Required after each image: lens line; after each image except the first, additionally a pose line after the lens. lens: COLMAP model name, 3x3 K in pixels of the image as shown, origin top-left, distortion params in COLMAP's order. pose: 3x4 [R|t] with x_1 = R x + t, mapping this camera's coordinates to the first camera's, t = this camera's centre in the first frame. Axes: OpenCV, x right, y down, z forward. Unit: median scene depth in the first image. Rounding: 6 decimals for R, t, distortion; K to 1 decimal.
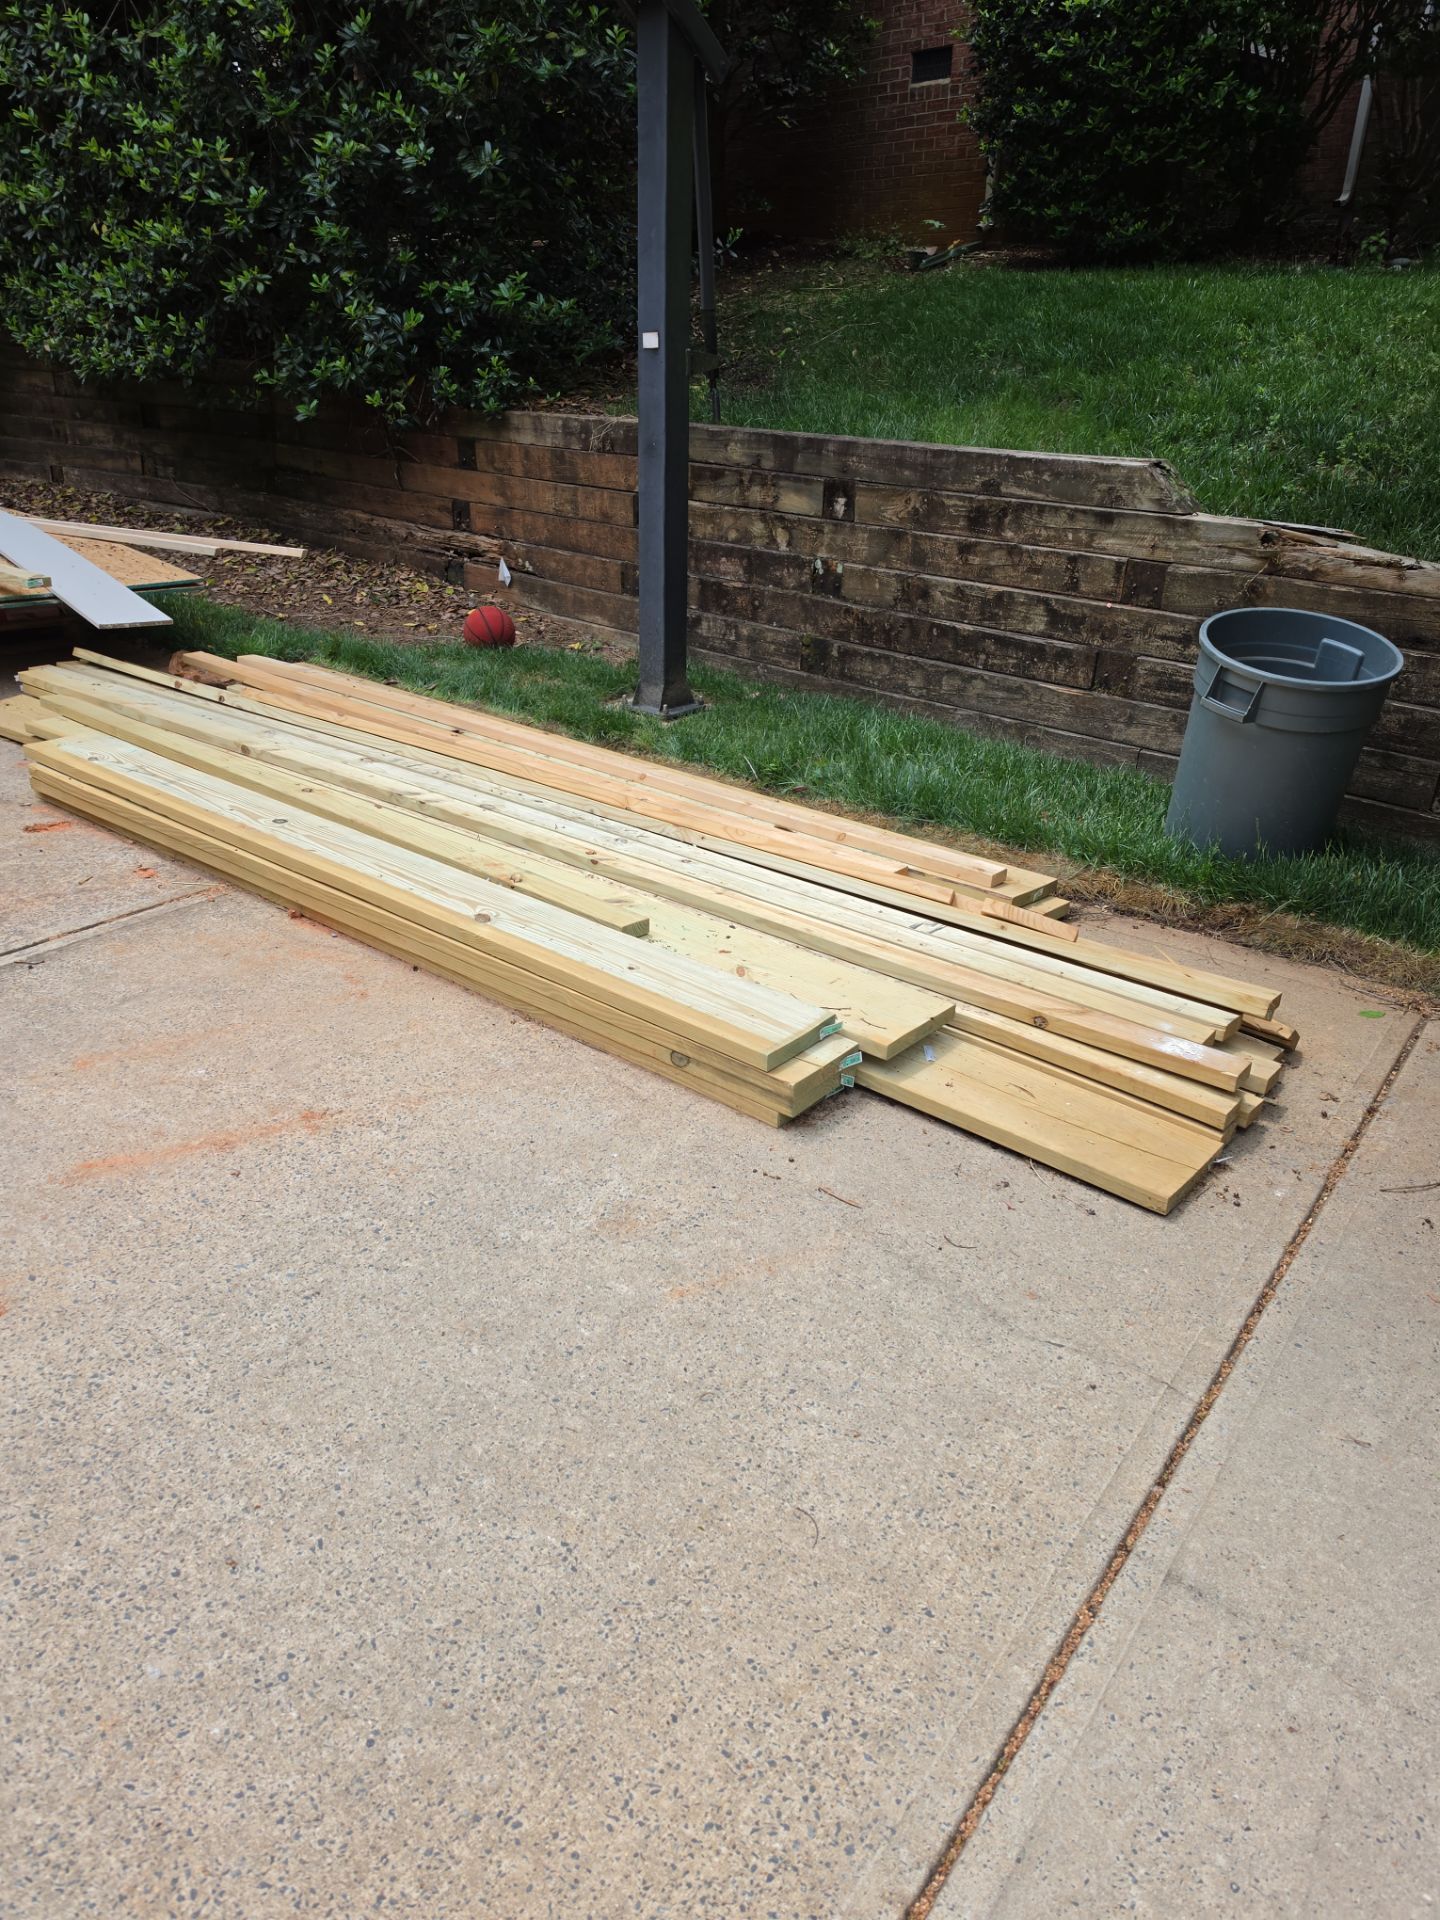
lens RADIAL K [[1487.8, 0, 720.0], [0, 1487.8, 960.0], [0, 0, 1]] dist [0.168647, -0.218038]
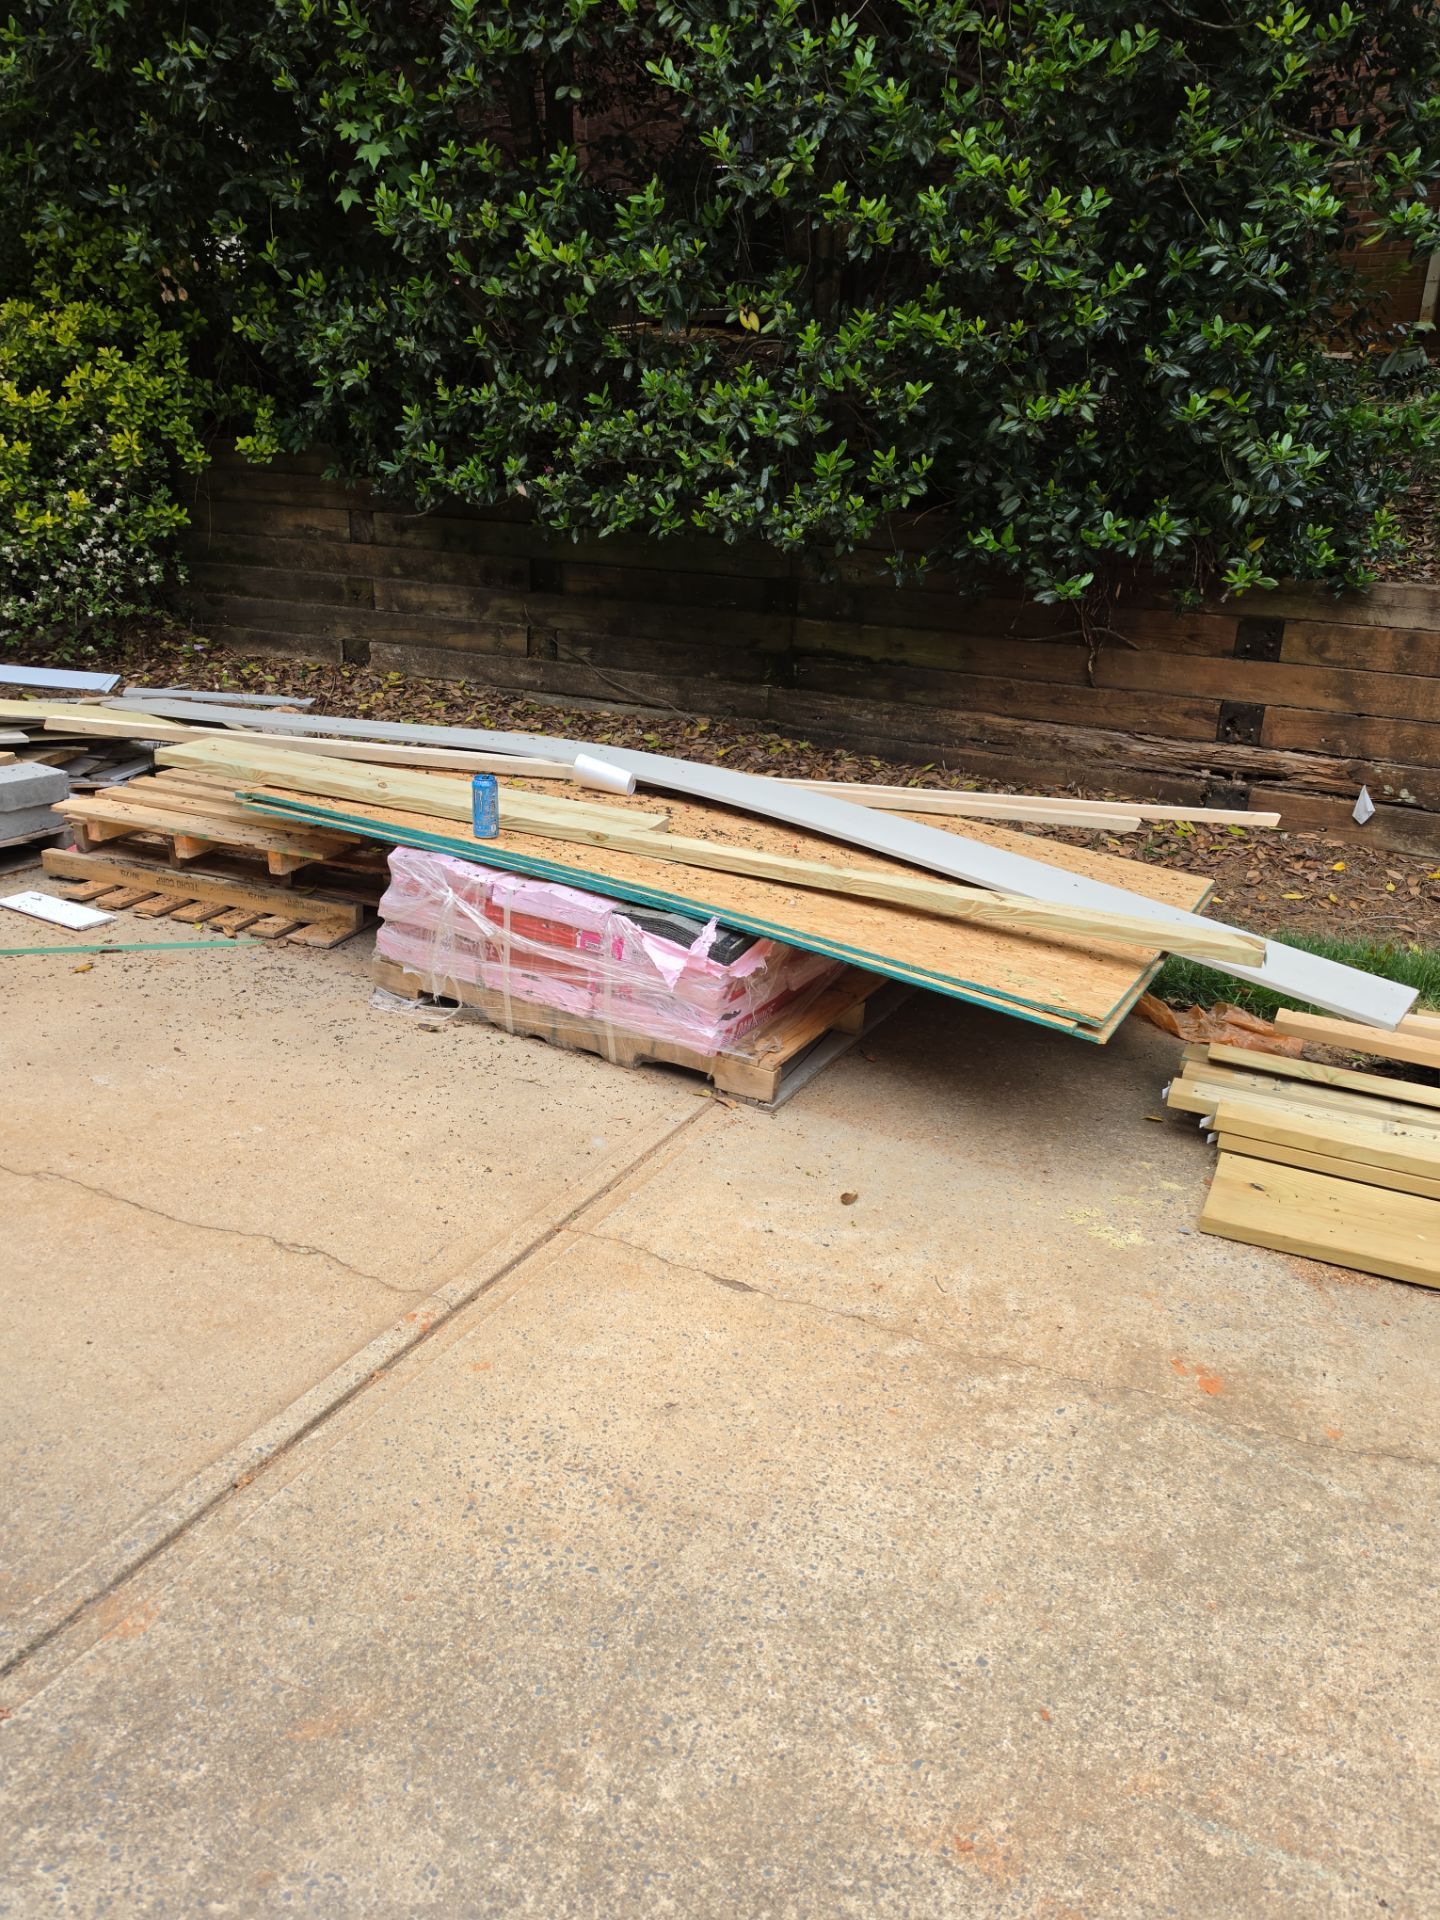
lens RADIAL K [[1487.8, 0, 720.0], [0, 1487.8, 960.0], [0, 0, 1]] dist [0.168647, -0.218038]
pose [[0.969417, -0.070668, 0.235026, -0.576312], [0.080470, 0.996231, -0.032367, -0.180342], [-0.231853, 0.050290, 0.971450, 0.375692]]
